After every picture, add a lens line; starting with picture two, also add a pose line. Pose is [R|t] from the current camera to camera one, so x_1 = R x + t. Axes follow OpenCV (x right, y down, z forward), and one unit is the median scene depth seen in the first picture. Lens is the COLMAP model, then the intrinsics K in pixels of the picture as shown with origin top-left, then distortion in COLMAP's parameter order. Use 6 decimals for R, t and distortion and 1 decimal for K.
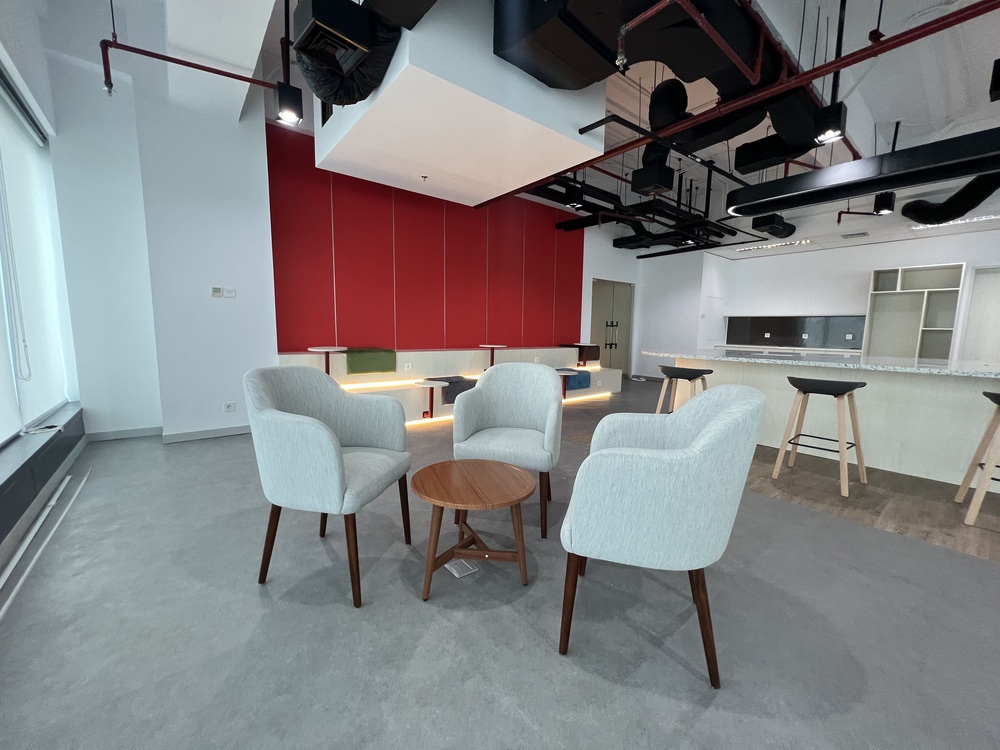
lens RADIAL K [[398.5, 0, 498.3], [0, 398.5, 377.2], [0, 0, 1]] dist [-0.001300, 0.000331]
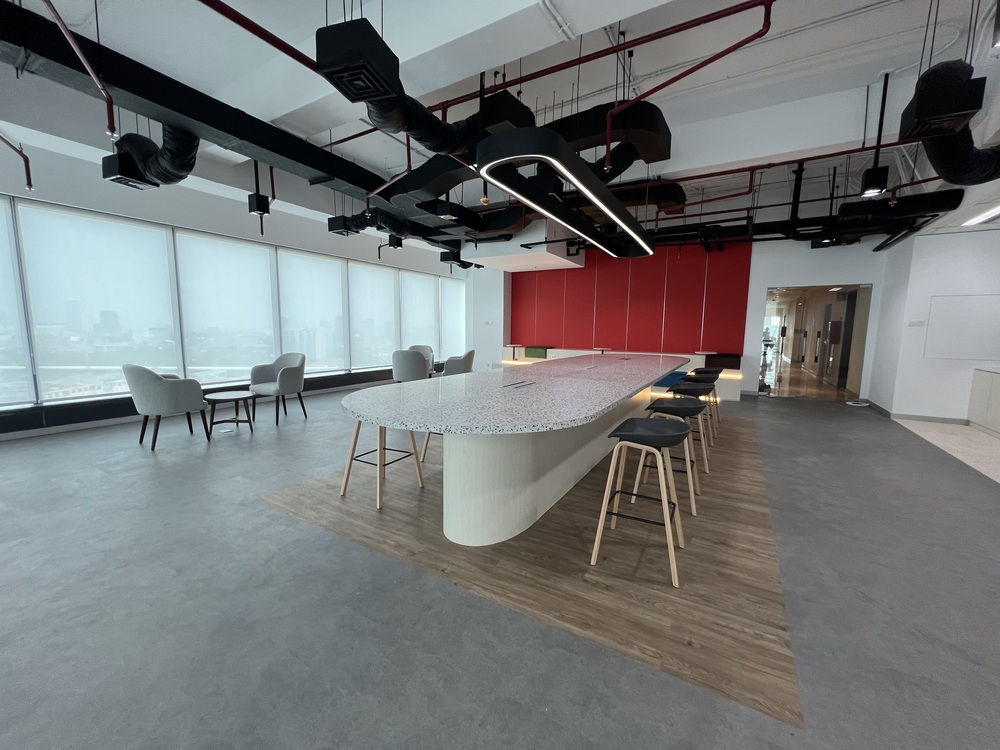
lens RADIAL K [[398.5, 0, 498.3], [0, 398.5, 377.2], [0, 0, 1]] dist [-0.001300, 0.000331]
pose [[0.344699, 0.105099, -0.932811, 1.235094], [-0.117470, 0.990731, 0.068216, -0.023878], [0.931334, 0.086063, 0.353849, 0.065487]]
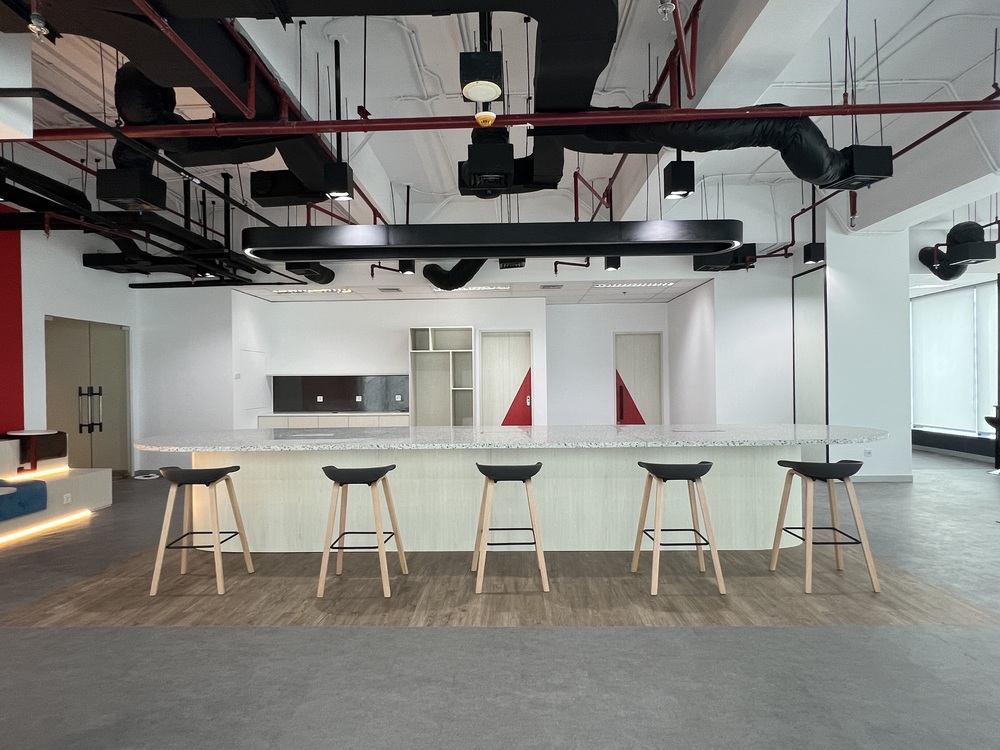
lens RADIAL K [[588.8, 0, 494.6], [0, 588.8, 383.9], [0, 0, 1]] dist [-0.000929, 0.000138]
pose [[0.654475, -0.024768, 0.755678, 0.021197], [0.111477, 0.991701, -0.064044, -0.028227], [-0.747820, 0.126156, 0.651805, -0.043387]]
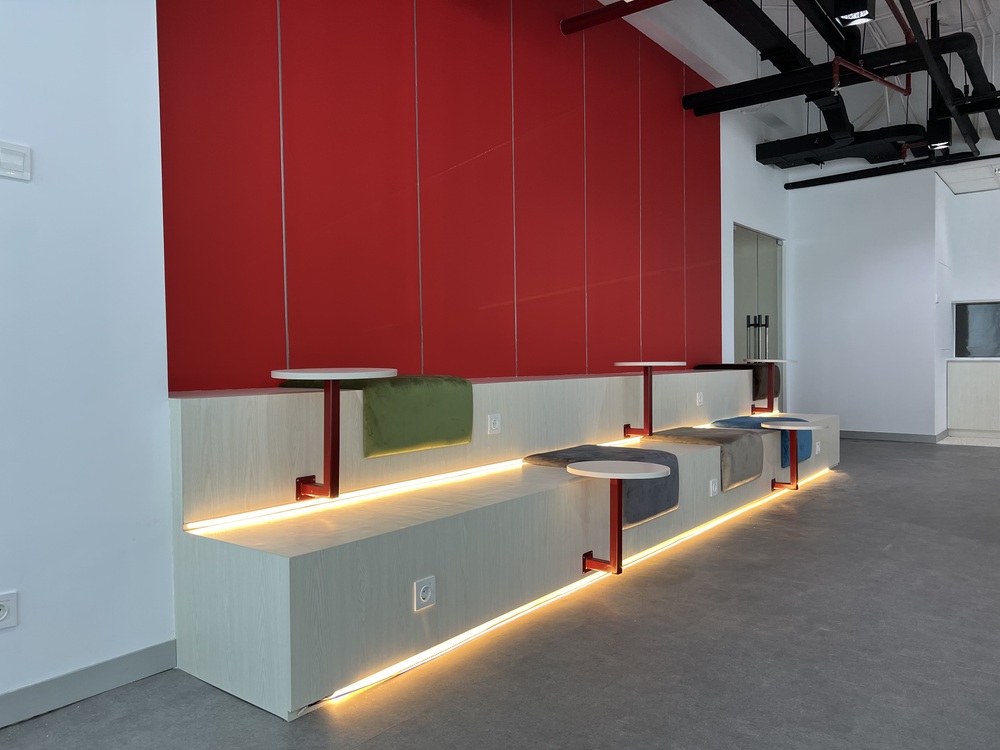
lens RADIAL K [[746.6, 0, 500.9], [0, 746.6, 377.8], [0, 0, 1]] dist [0.052920, -0.059603]
pose [[0.972698, -0.032413, 0.229802, -0.302408], [0.053592, 0.994807, -0.086527, -0.009093], [-0.225804, 0.096481, 0.969383, 0.297541]]
